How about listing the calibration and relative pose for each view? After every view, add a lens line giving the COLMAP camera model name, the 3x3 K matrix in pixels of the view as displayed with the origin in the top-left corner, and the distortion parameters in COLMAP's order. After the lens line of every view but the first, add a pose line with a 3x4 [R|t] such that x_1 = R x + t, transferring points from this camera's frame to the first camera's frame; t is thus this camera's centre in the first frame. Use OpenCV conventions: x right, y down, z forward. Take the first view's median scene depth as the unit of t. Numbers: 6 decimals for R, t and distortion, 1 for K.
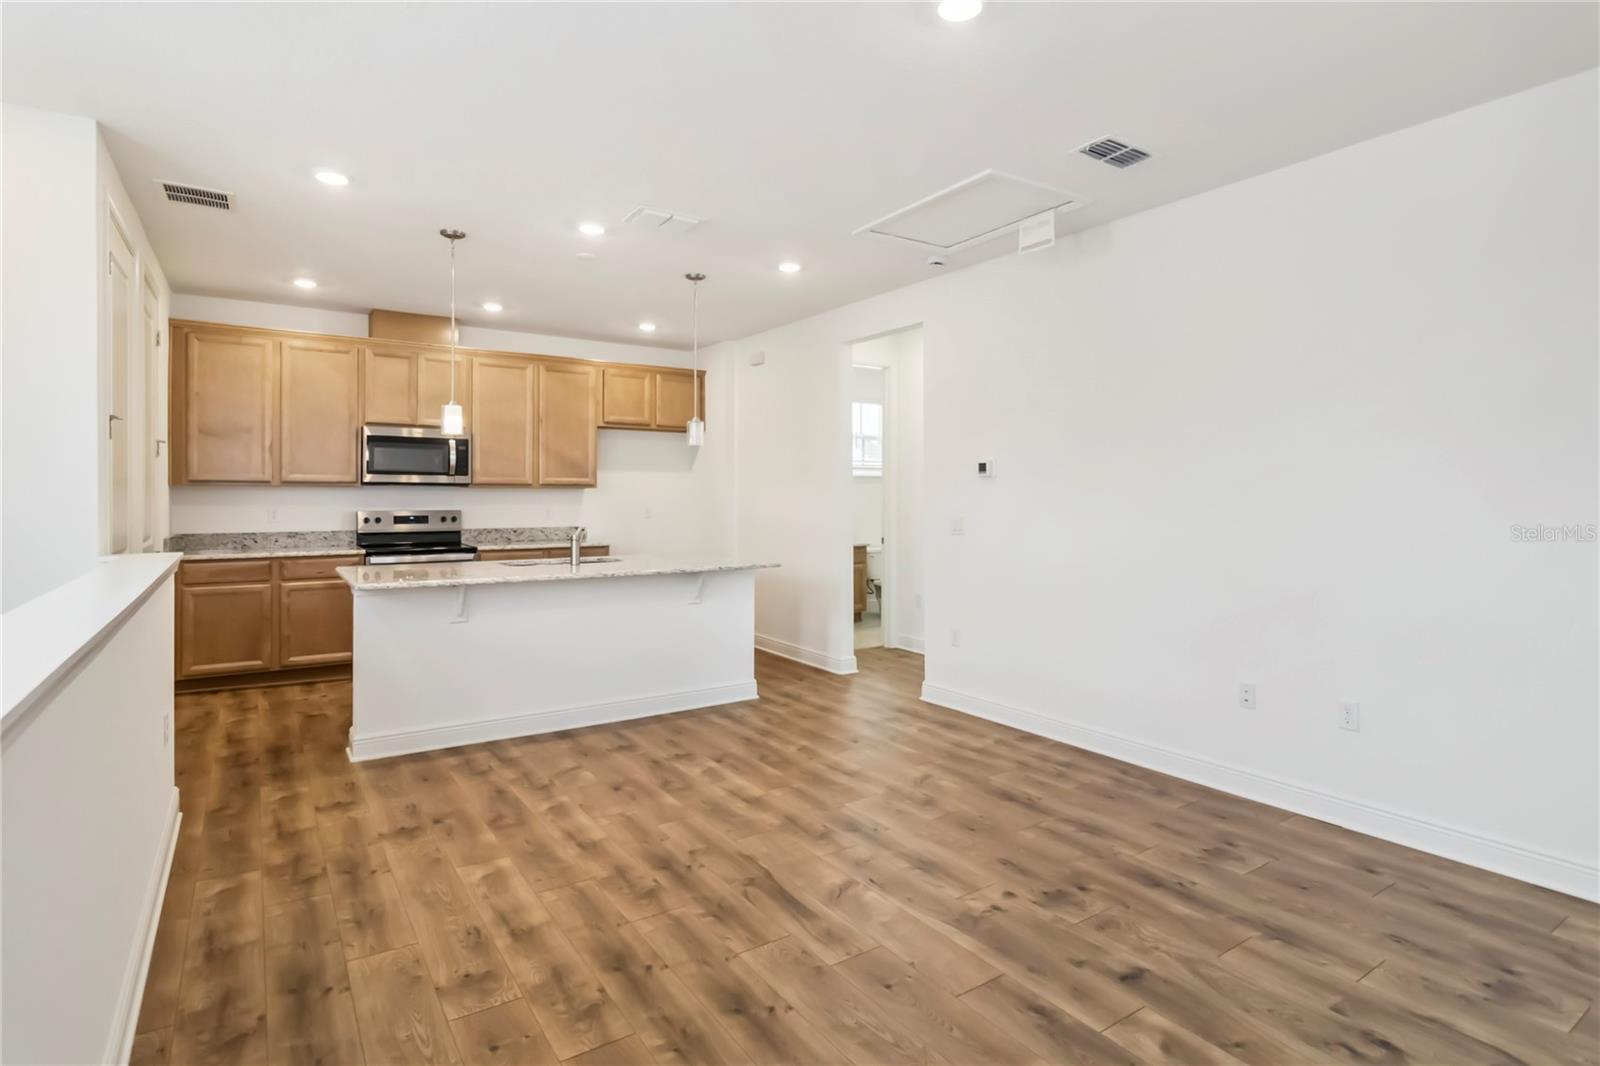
lens RADIAL K [[809.1, 0, 786.0], [0, 809.1, 505.4], [0, 0, 1]] dist [0.001696, -0.002085]
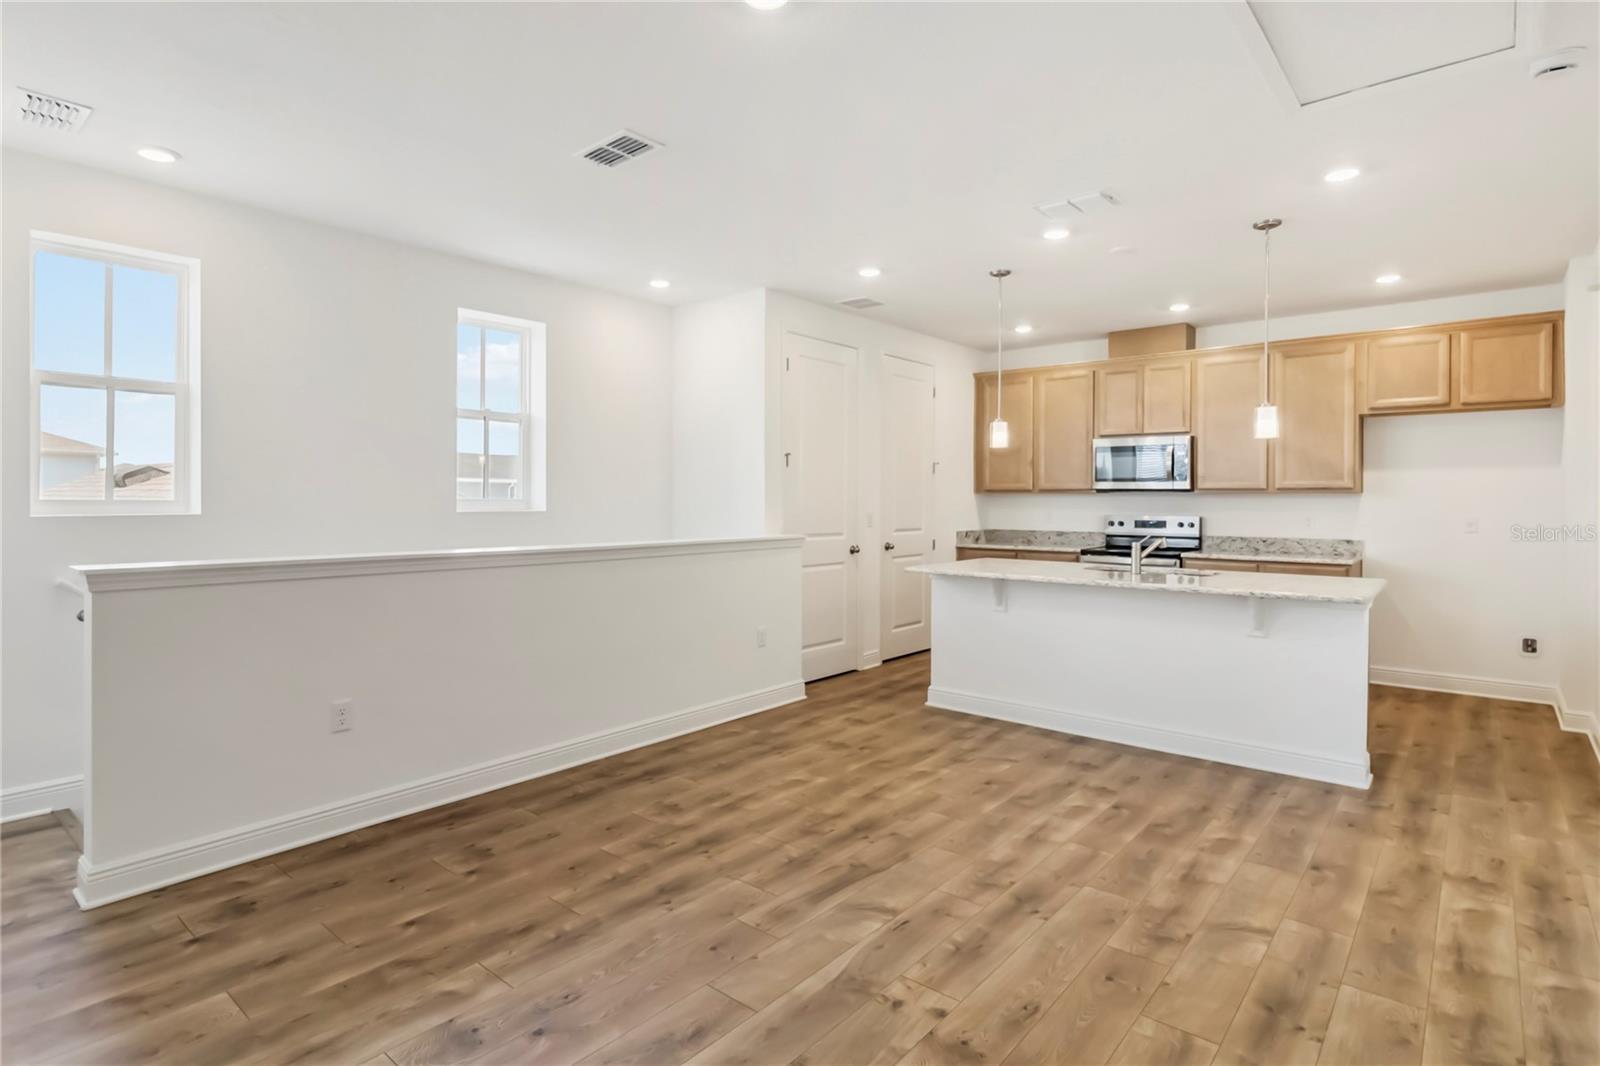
lens RADIAL K [[809.1, 0, 806.5], [0, 809.1, 502.1], [0, 0, 1]] dist [0.001696, -0.002085]
pose [[0.289882, 0.001630, -0.957061, 0.662807], [-0.014615, 0.999889, -0.002724, -0.002607], [0.956951, 0.014777, 0.289874, 0.438163]]
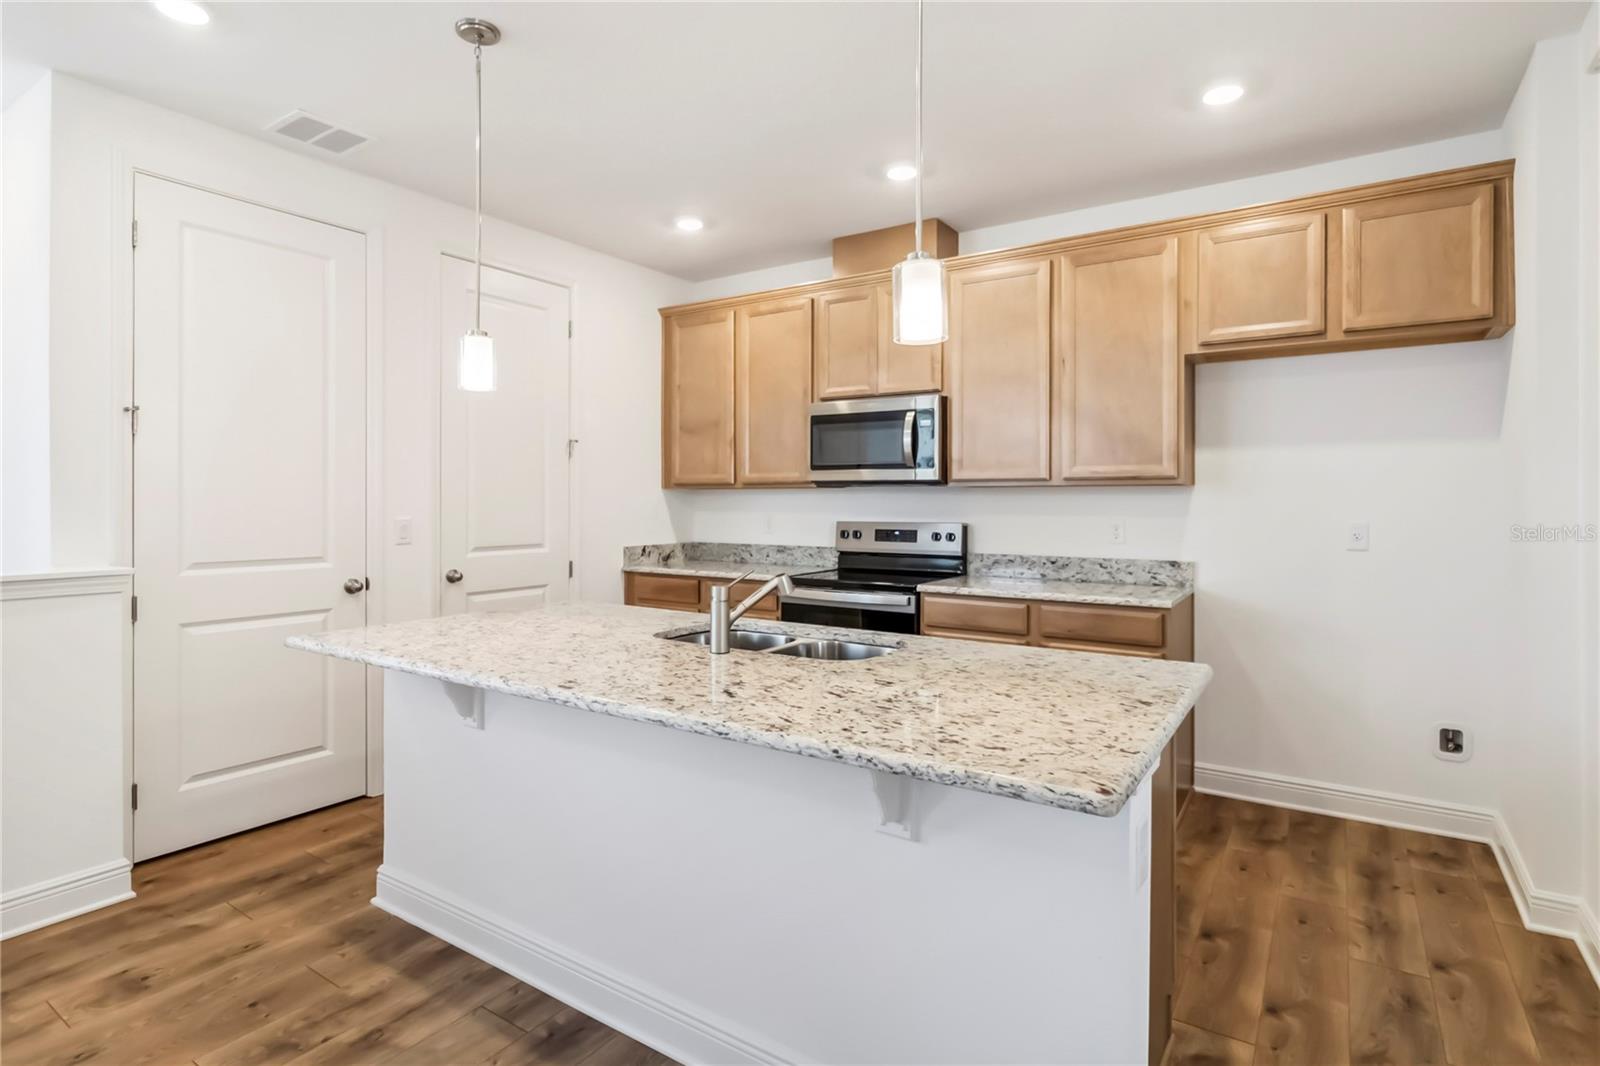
lens RADIAL K [[809.1, 0, 805.3], [0, 809.1, 499.5], [0, 0, 1]] dist [0.001696, -0.002085]
pose [[0.395586, -0.003496, -0.918422, 0.210781], [-0.012046, 0.999887, -0.008995, -0.008956], [0.918350, 0.014622, 0.395499, 1.070337]]
